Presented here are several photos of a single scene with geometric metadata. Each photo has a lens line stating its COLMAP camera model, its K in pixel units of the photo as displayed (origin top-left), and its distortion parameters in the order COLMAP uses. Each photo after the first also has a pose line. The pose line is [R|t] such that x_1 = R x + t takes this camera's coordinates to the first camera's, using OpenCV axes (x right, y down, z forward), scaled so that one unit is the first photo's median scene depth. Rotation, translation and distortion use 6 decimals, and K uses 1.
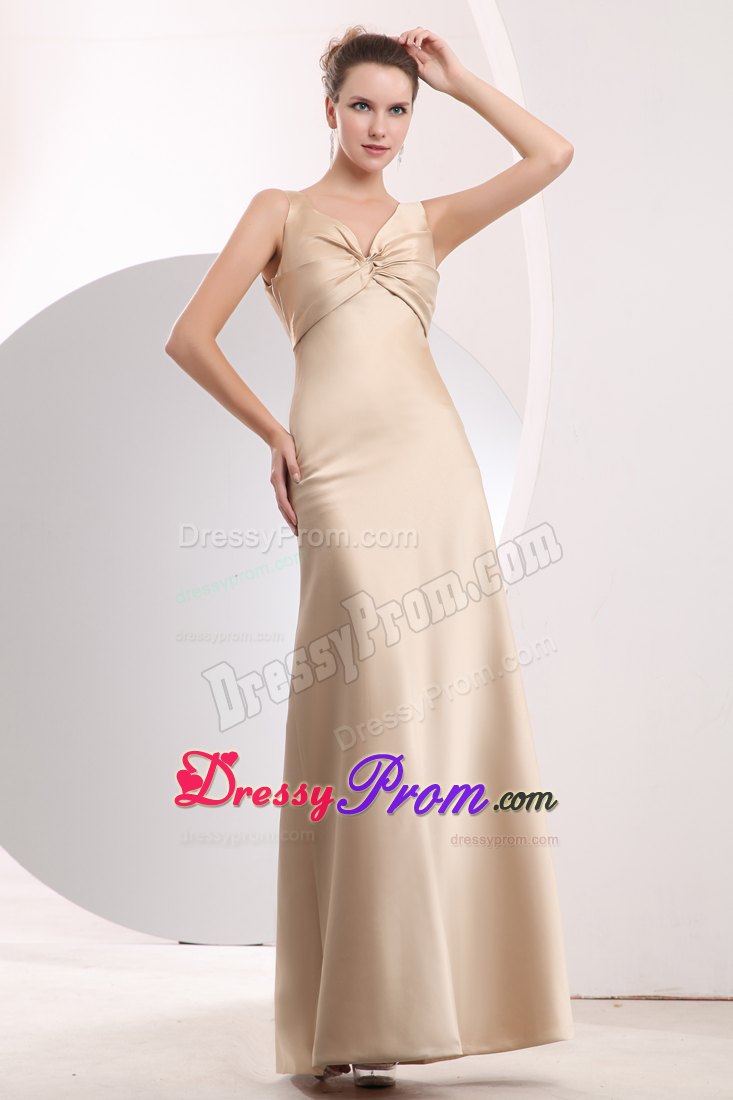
lens RADIAL K [[4752.2, 0, 385.2], [0, 4752.2, 550.8], [0, 0, 1]] dist [2.787761, 0.000000]
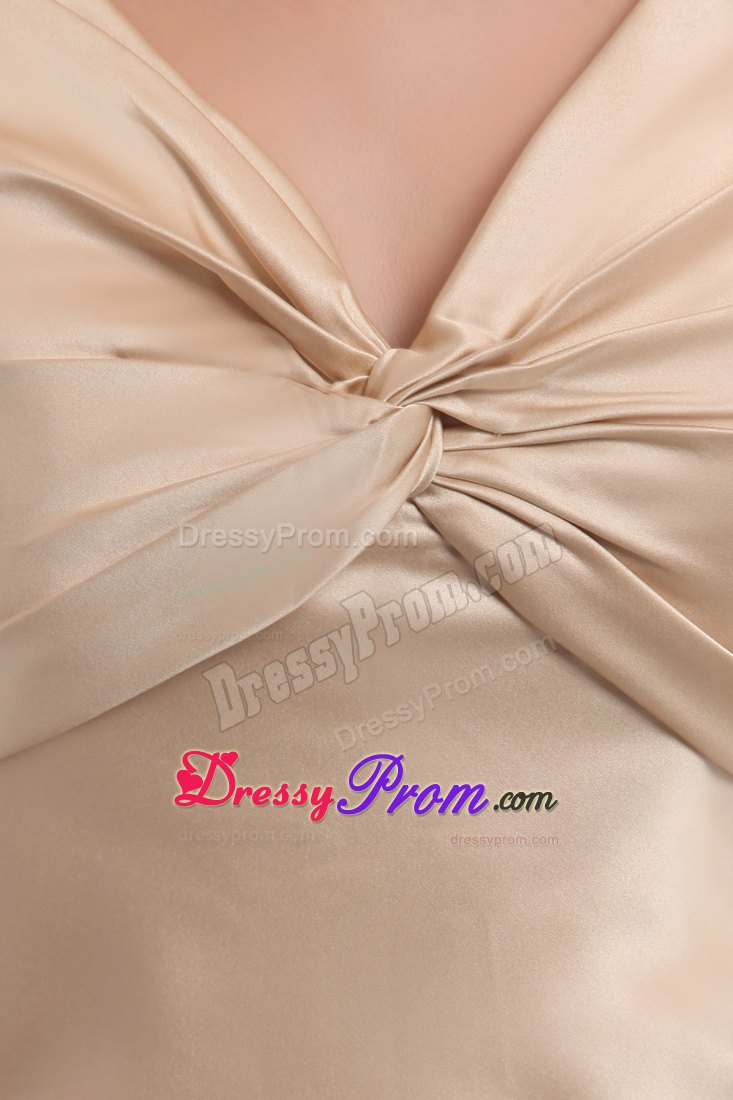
lens RADIAL K [[2840.7, 0, 366.7], [0, 2840.7, 550.0], [0, 0, 1]] dist [0.686795, 0.000000]
pose [[0.999993, -0.000053, -0.003617, -0.003589], [0.000210, 0.999055, 0.043459, -0.051686], [0.003612, -0.043460, 0.999049, 0.808928]]
